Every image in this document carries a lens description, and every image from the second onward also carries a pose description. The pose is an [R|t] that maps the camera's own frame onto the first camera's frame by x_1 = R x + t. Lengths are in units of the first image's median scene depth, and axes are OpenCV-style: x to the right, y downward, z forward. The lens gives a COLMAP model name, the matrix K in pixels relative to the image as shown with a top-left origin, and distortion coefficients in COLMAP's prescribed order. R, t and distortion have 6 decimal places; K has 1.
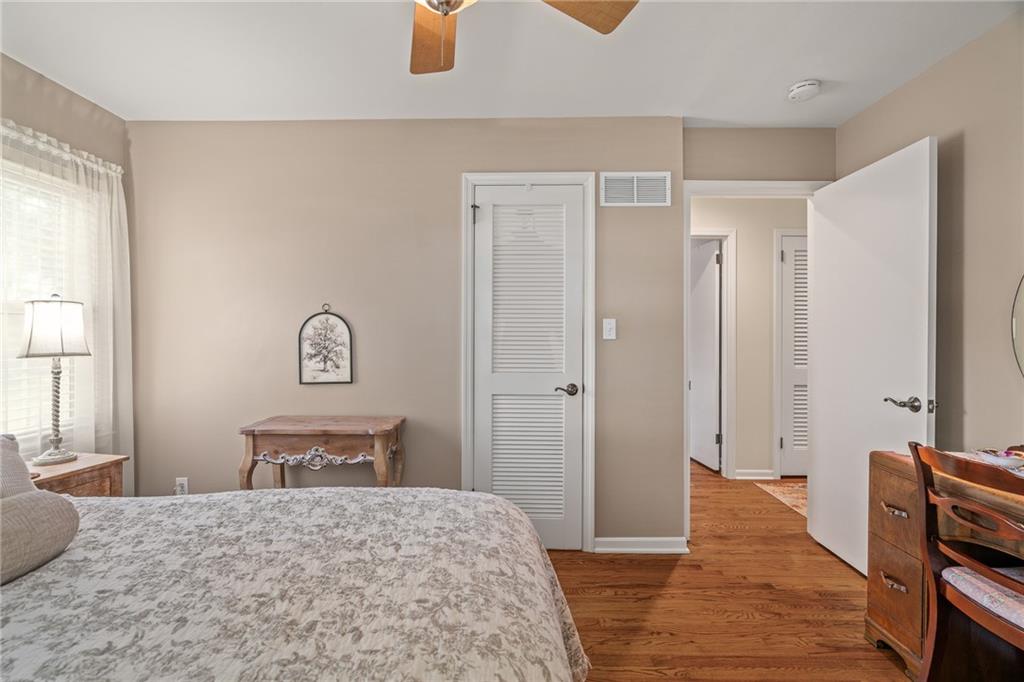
lens RADIAL K [[465.1, 0, 512.8], [0, 465.1, 335.1], [0, 0, 1]] dist [-0.001399, 0.000032]
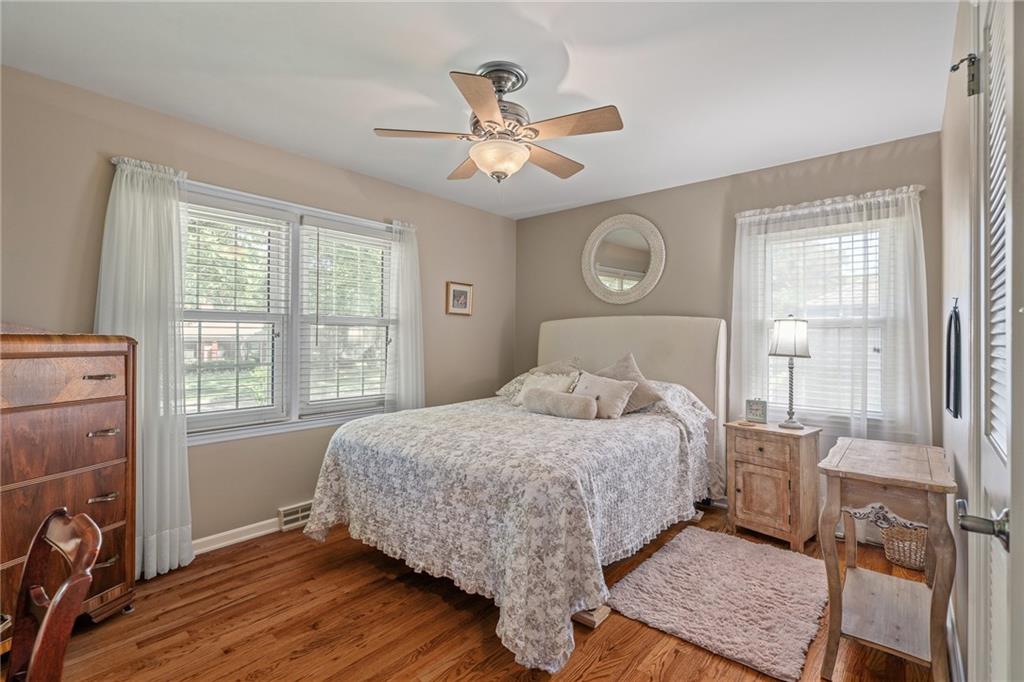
lens RADIAL K [[465.1, 0, 511.9], [0, 465.1, 339.5], [0, 0, 1]] dist [-0.001399, 0.000032]
pose [[-0.651648, -0.005206, -0.758504, 0.708154], [-0.011575, 0.999928, 0.003081, -0.003369], [0.758434, 0.010788, -0.651661, 1.269475]]
